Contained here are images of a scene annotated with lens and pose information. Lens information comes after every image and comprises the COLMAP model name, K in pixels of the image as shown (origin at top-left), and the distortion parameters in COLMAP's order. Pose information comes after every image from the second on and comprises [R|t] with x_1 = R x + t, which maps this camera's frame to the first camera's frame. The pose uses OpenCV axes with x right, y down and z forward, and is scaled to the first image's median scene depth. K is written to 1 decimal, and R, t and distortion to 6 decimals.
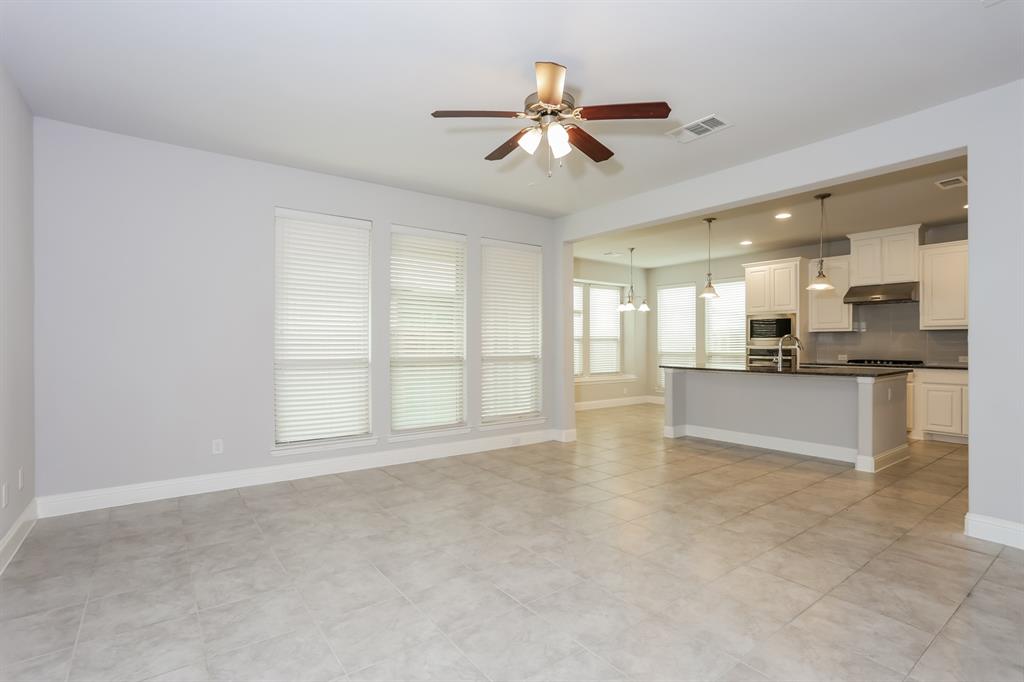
lens RADIAL K [[491.6, 0, 510.3], [0, 491.6, 341.7], [0, 0, 1]] dist [-0.033647, 0.009575]
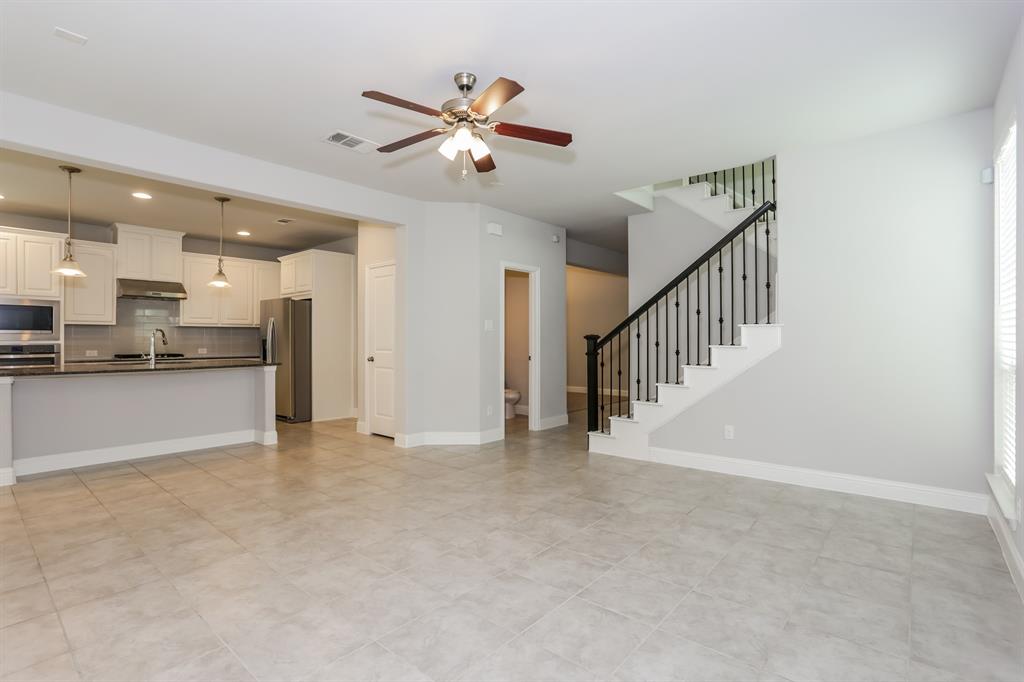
lens RADIAL K [[491.6, 0, 510.6], [0, 491.6, 334.5], [0, 0, 1]] dist [-0.033647, 0.009575]
pose [[-0.218680, 0.009261, 0.975753, -0.526970], [-0.005984, 0.999923, -0.010832, 0.003587], [-0.975778, -0.008208, -0.218608, 0.614439]]
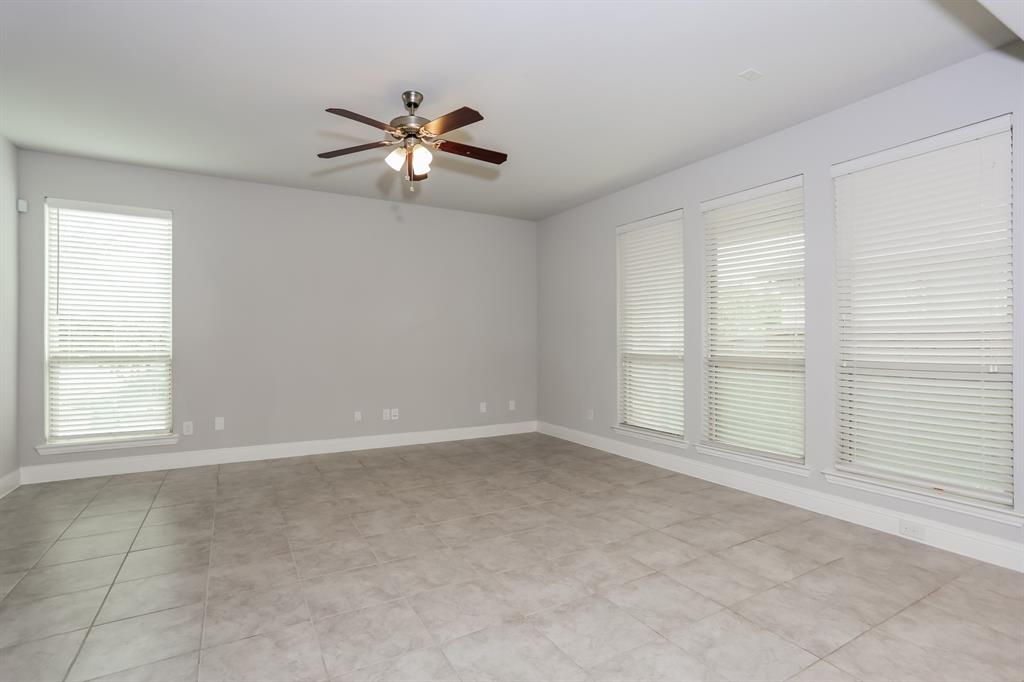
lens RADIAL K [[491.6, 0, 508.3], [0, 491.6, 346.6], [0, 0, 1]] dist [-0.033647, 0.009575]
pose [[-0.127847, 0.007609, -0.991765, 0.631670], [0.005390, 0.999961, 0.006977, 0.007974], [0.991779, -0.004453, -0.127883, 0.738087]]
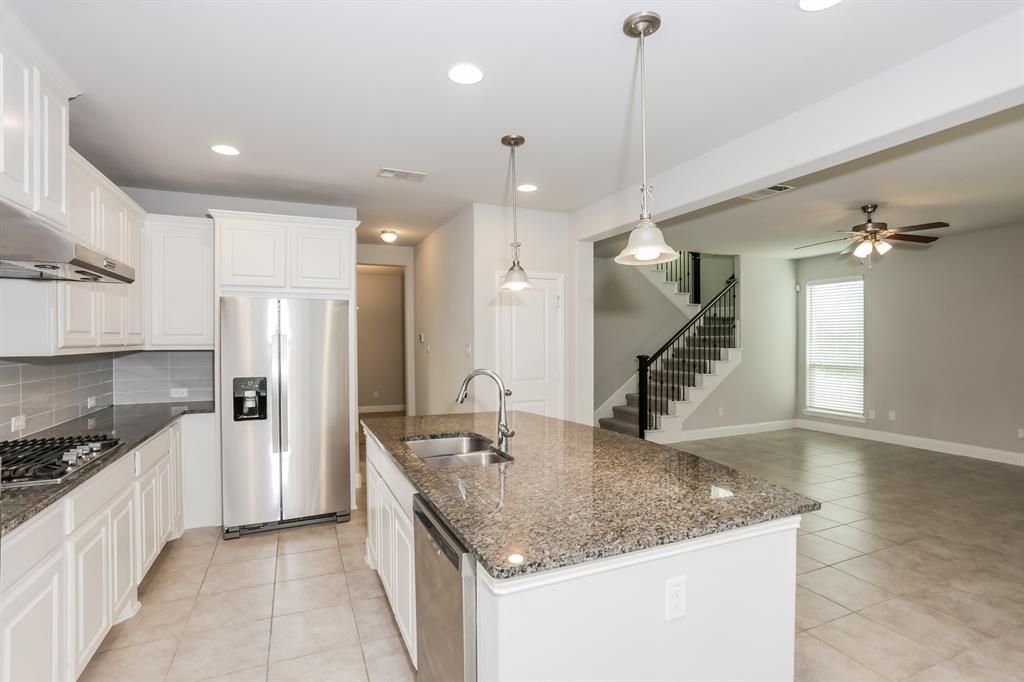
lens RADIAL K [[491.6, 0, 509.7], [0, 491.6, 335.7], [0, 0, 1]] dist [-0.033647, 0.009575]
pose [[-0.972334, 0.003216, 0.233573, 0.502856], [-0.000112, 0.999899, -0.014232, -0.041897], [-0.233595, -0.013864, -0.972235, 1.608204]]
